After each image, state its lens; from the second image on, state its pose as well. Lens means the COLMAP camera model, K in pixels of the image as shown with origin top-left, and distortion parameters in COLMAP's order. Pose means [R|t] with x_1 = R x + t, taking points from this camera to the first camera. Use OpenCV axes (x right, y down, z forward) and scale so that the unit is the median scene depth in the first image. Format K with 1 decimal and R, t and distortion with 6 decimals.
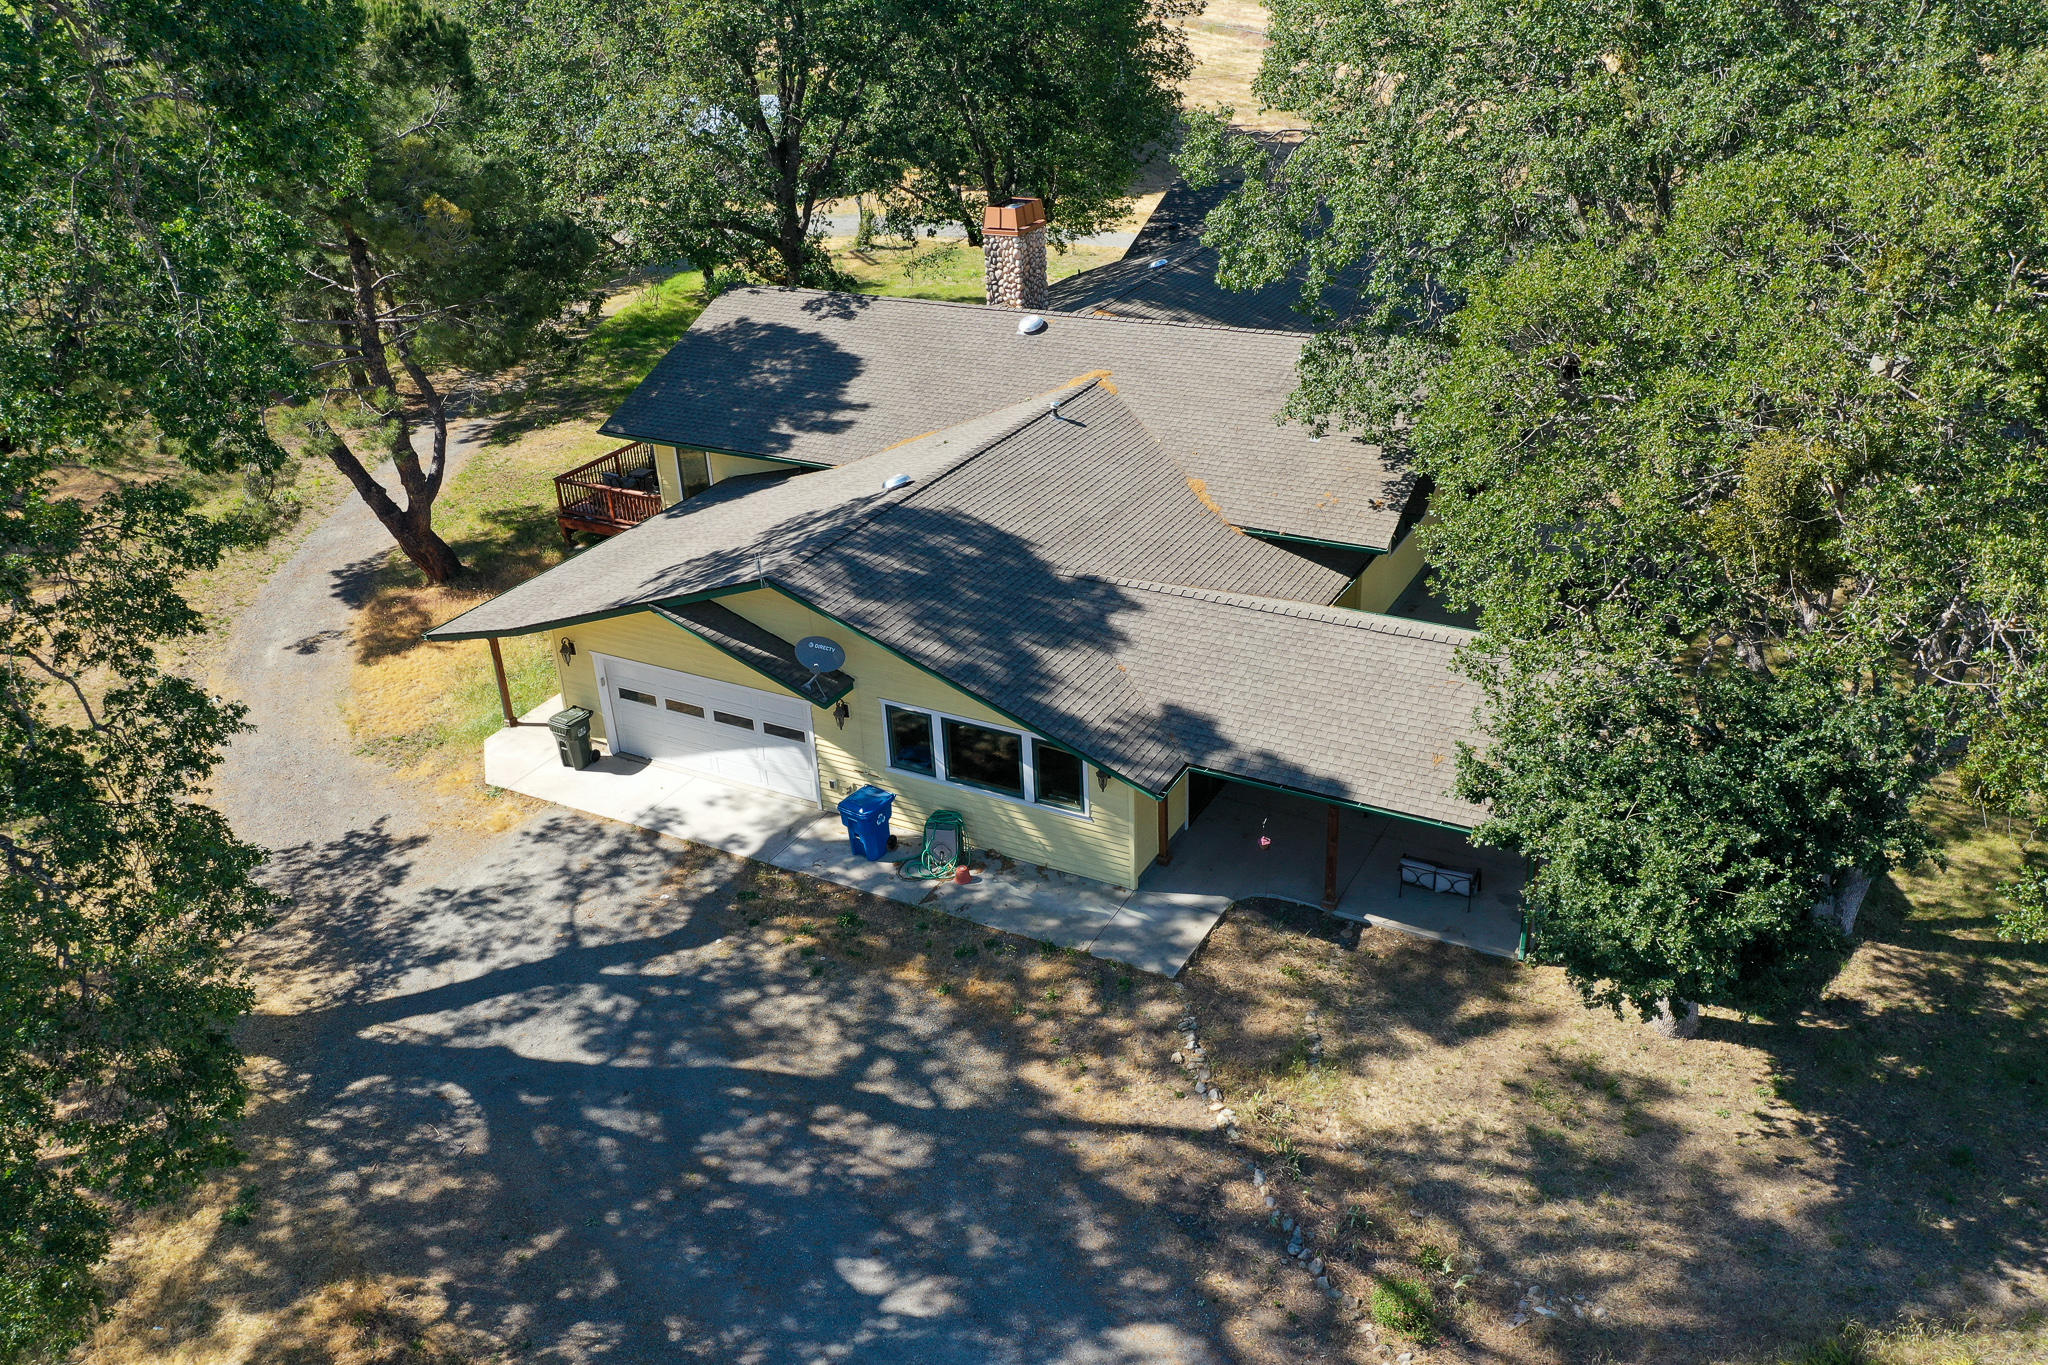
lens RADIAL K [[1623.7, 0, 1026.3], [0, 1623.7, 637.7], [0, 0, 1]] dist [-0.010459, -0.000651]
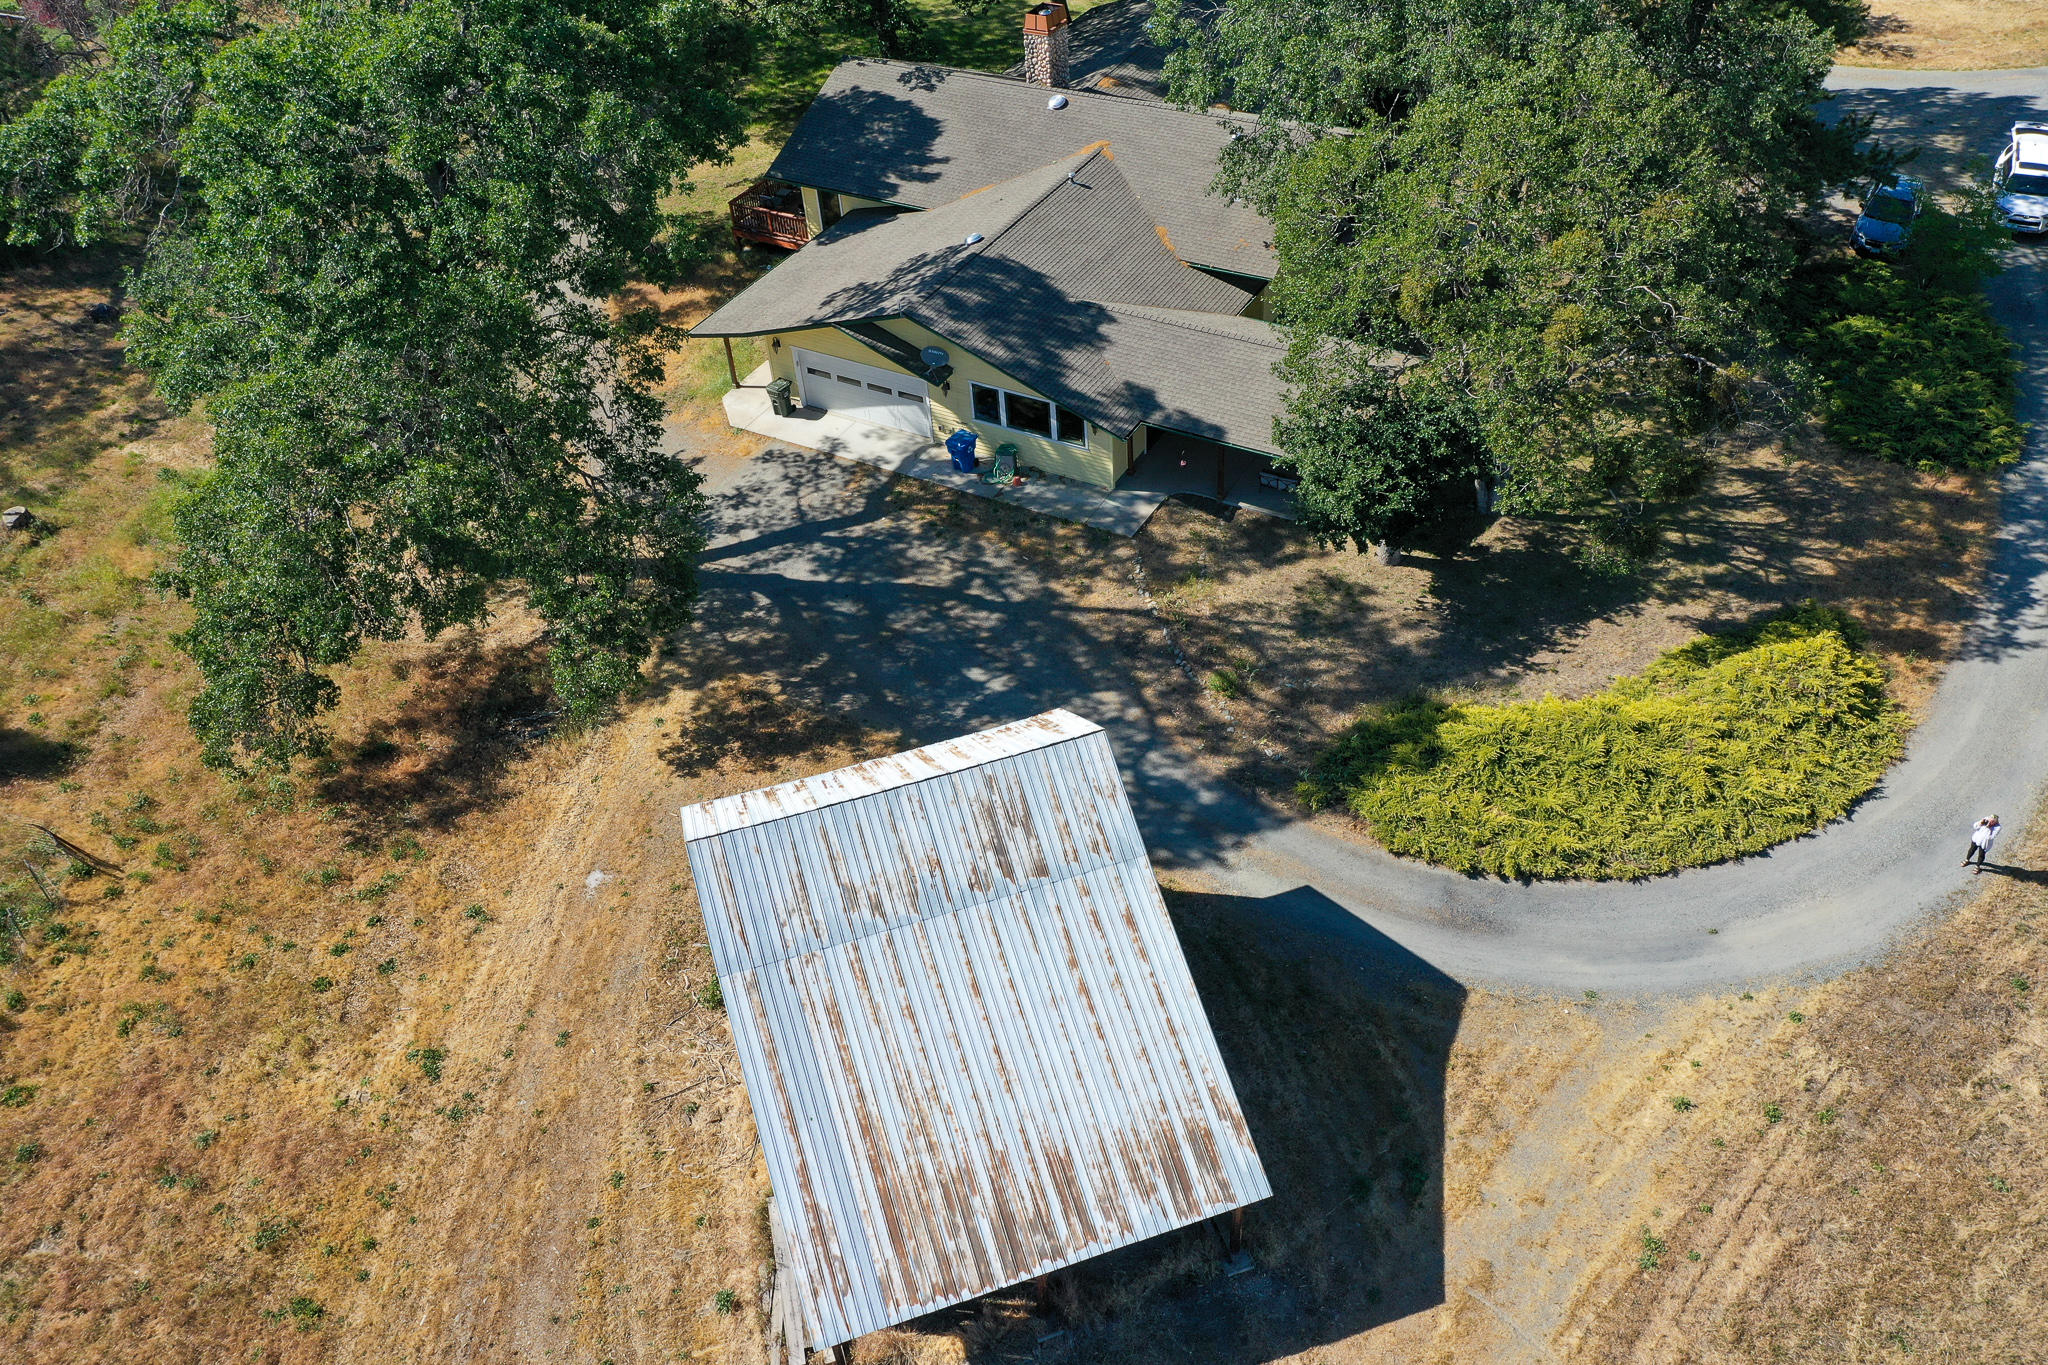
lens RADIAL K [[1623.7, 0, 1026.3], [0, 1623.7, 637.7], [0, 0, 1]] dist [-0.010459, -0.000651]
pose [[0.999612, -0.002774, -0.027710, 0.020464], [0.009768, 0.966737, 0.255586, -0.145226], [0.026079, -0.255757, 0.966389, -0.781178]]
